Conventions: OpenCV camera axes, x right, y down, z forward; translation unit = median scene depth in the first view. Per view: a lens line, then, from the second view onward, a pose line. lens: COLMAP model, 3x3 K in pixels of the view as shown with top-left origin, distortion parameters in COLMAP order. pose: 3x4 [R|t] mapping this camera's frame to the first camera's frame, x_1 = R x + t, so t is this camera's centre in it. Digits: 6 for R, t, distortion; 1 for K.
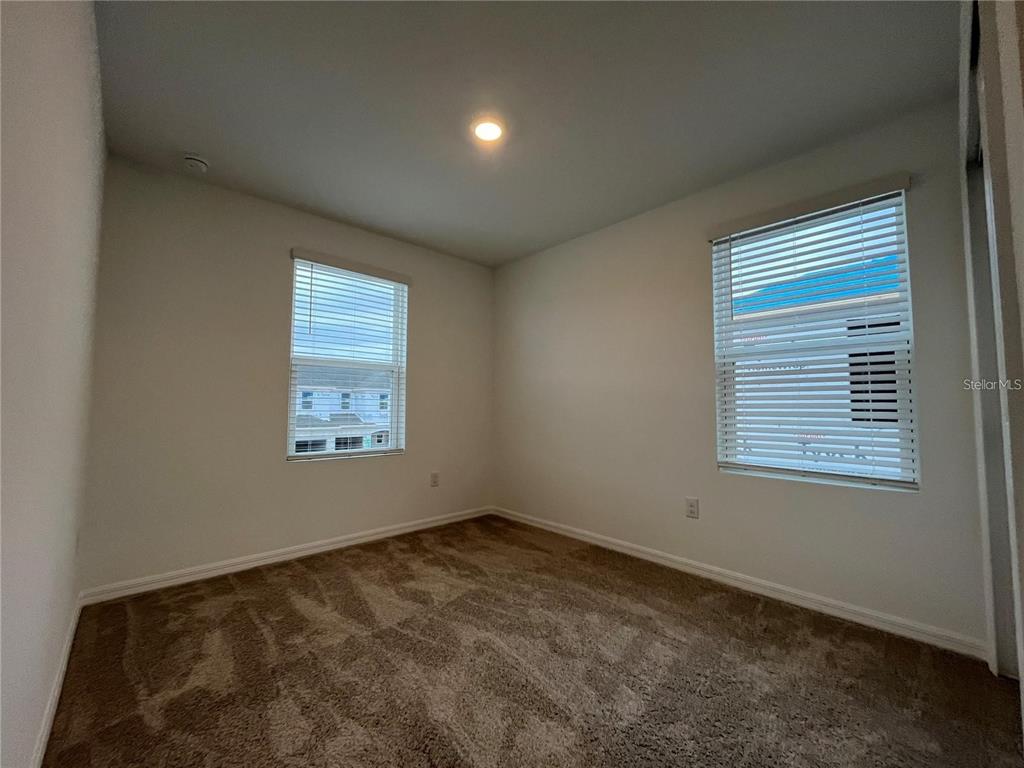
lens RADIAL K [[414.0, 0, 514.7], [0, 414.0, 382.9], [0, 0, 1]] dist [-0.002680, -0.000298]
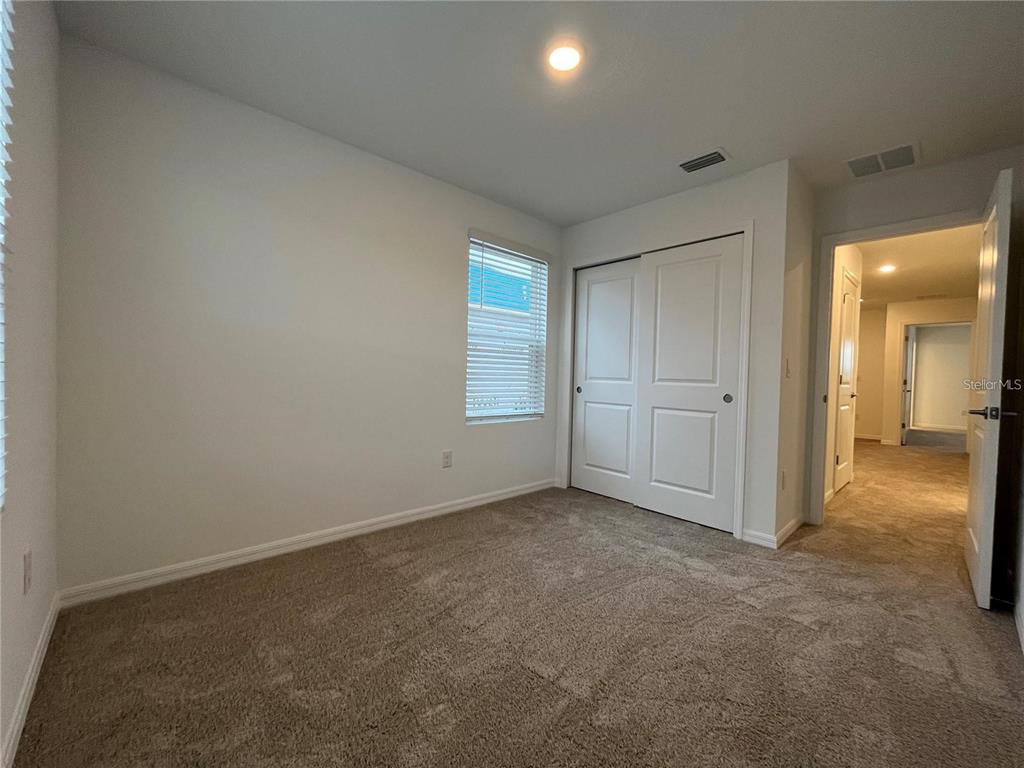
lens RADIAL K [[414.0, 0, 514.6], [0, 414.0, 385.3], [0, 0, 1]] dist [-0.002680, -0.000298]
pose [[0.000134, -0.025967, 0.999663, -0.785191], [-0.079962, 0.996462, 0.025894, 0.049773], [-0.996798, -0.079938, -0.001943, 0.874559]]
